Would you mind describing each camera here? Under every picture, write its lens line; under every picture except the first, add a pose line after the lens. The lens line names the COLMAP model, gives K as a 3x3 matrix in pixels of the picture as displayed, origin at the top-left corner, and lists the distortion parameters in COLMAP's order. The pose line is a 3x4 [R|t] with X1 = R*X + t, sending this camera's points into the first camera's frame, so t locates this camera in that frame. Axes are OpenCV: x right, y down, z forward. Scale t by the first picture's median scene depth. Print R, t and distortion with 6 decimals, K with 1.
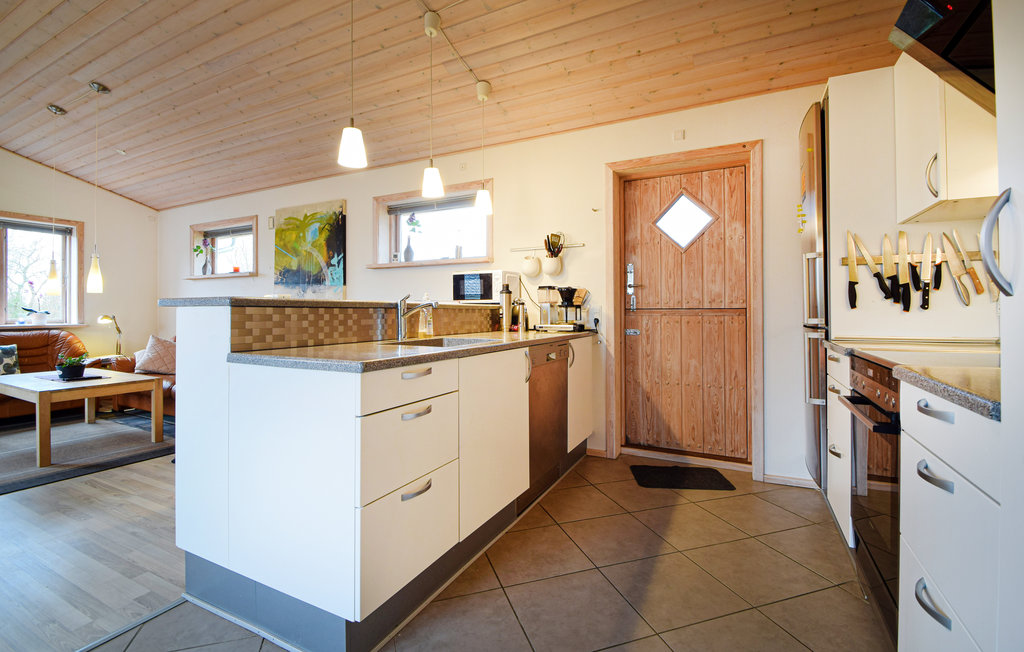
lens RADIAL K [[455.3, 0, 507.8], [0, 455.3, 310.1], [0, 0, 1]] dist [0.010529, -0.012239]
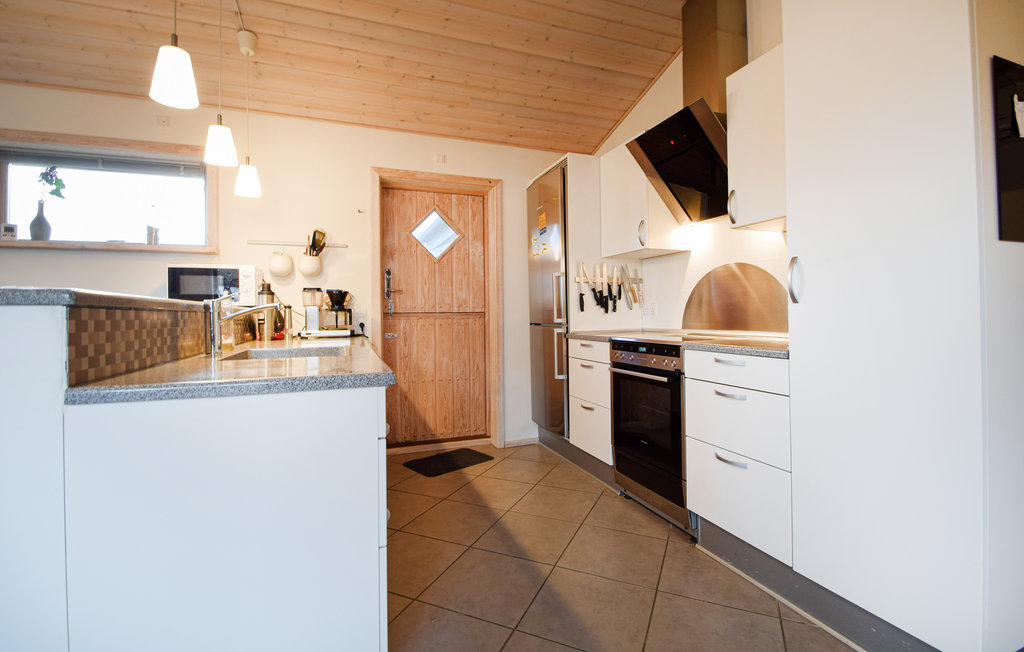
lens RADIAL K [[460.2, 0, 514.8], [0, 460.2, 313.2], [0, 0, 1]] dist [0.002492, -0.010452]
pose [[0.662905, -0.002617, 0.748699, -0.351288], [0.007597, 0.999966, -0.003231, 0.003590], [-0.748665, 0.007829, 0.662902, 0.111801]]
